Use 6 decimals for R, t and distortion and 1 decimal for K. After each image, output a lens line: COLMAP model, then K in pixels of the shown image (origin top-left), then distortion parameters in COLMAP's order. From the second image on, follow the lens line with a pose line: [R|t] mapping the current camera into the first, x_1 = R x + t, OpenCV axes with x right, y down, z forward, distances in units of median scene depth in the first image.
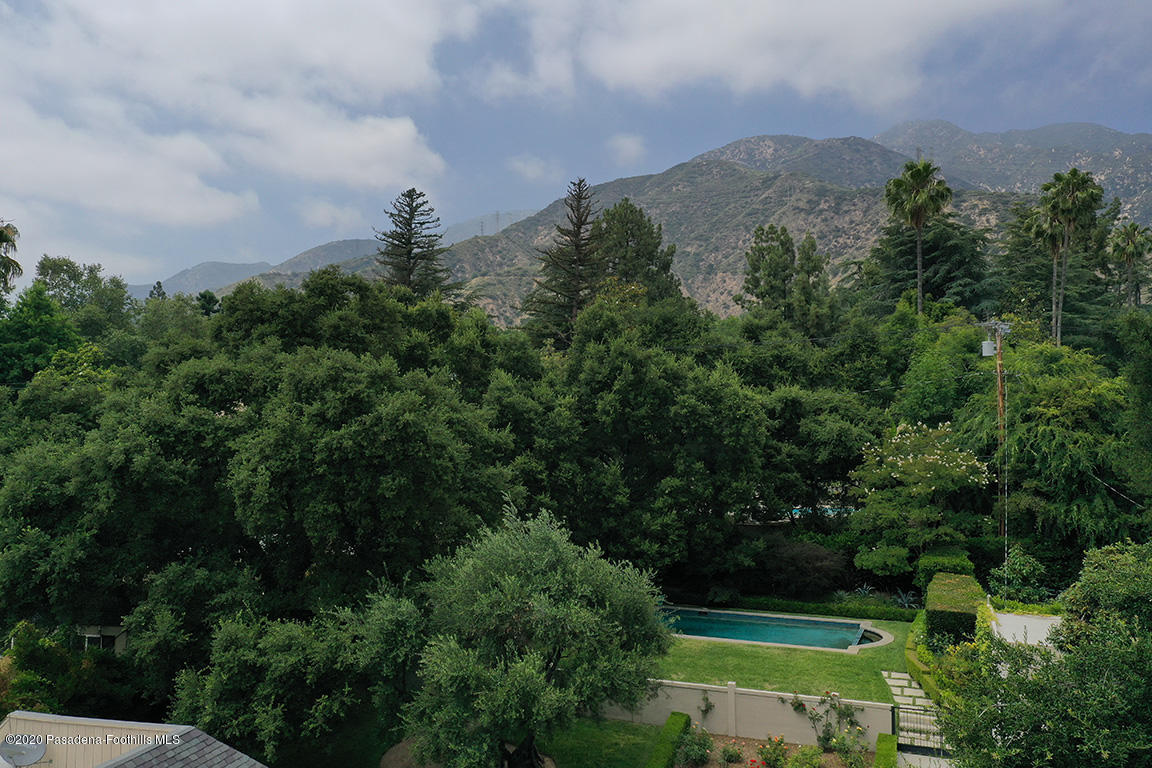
lens RADIAL K [[902.5, 0, 549.4], [0, 902.5, 368.4], [0, 0, 1]] dist [-0.002464, 0.007951]
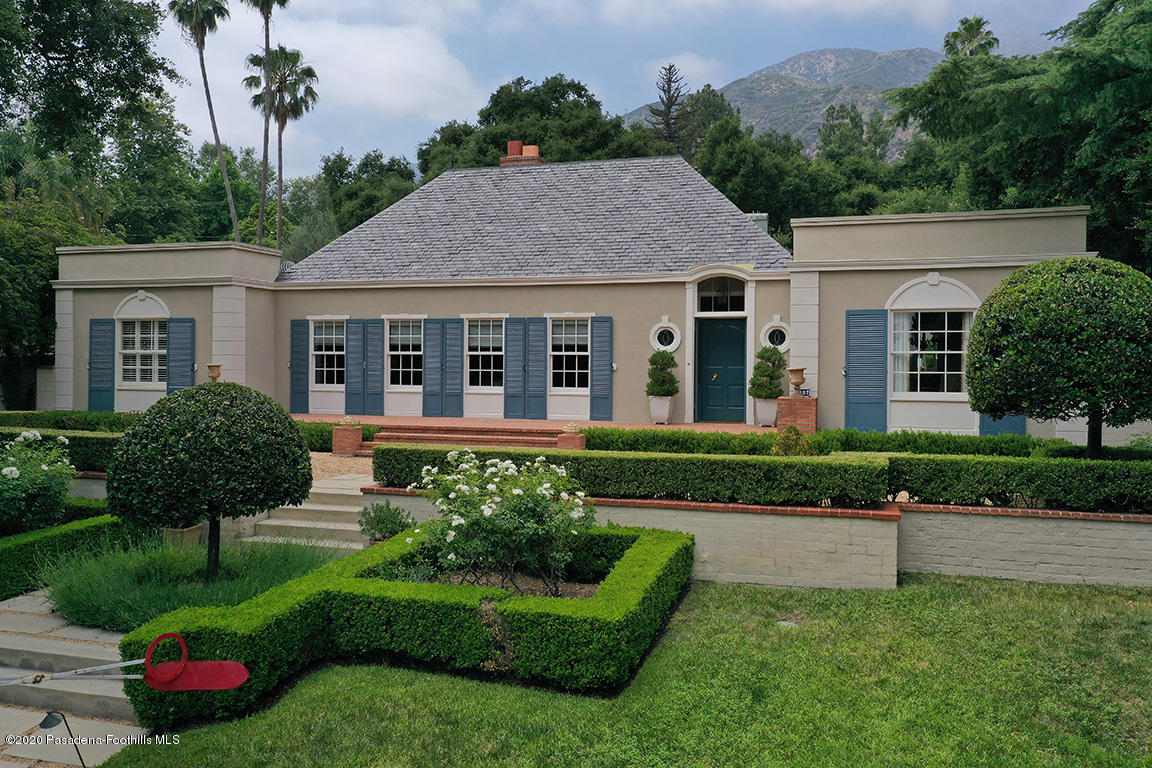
lens RADIAL K [[898.4, 0, 552.8], [0, 898.4, 346.4], [0, 0, 1]] dist [0.004497, -0.001674]
pose [[0.998385, -0.001630, -0.056780, -0.070107], [0.005123, 0.998099, 0.061418, 0.101963], [0.056572, -0.061610, 0.996496, -0.212254]]
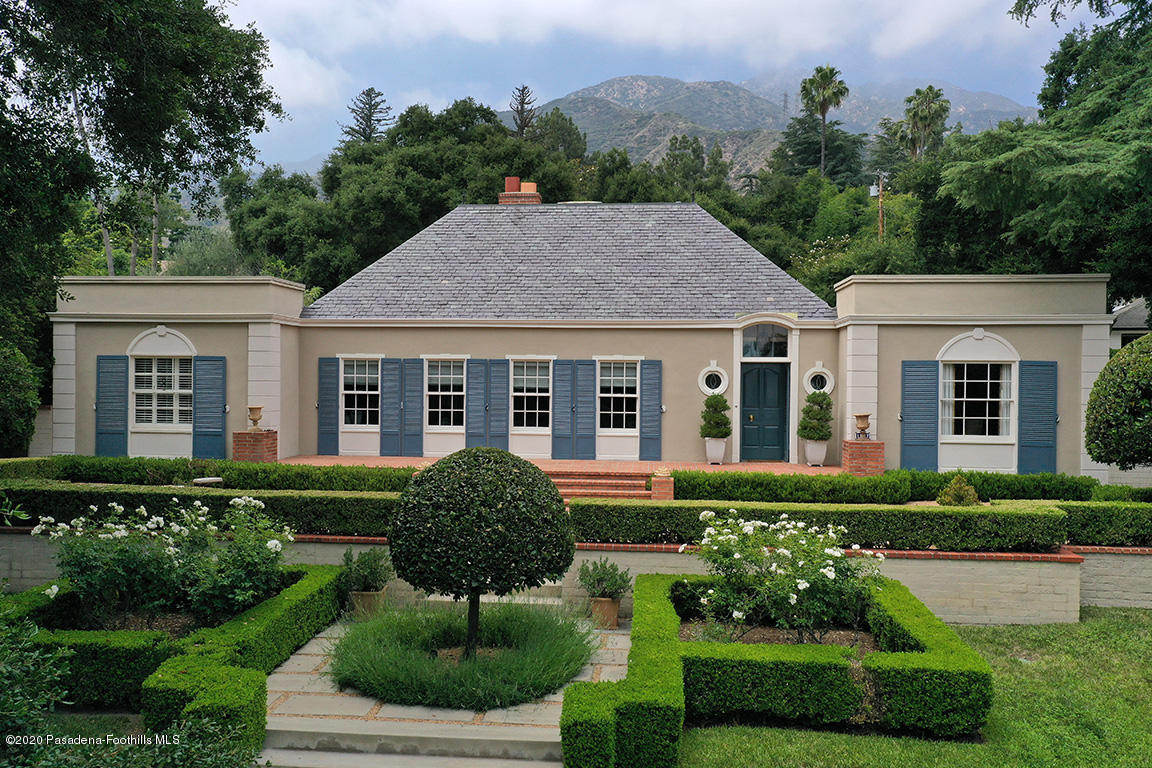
lens RADIAL K [[902.5, 0, 549.4], [0, 902.5, 368.4], [0, 0, 1]] dist [-0.002464, 0.007951]
pose [[0.989754, 0.005263, 0.142689, -0.132771], [-0.015115, 0.997567, 0.068051, 0.094735], [-0.141984, -0.069510, 0.987425, -0.214437]]
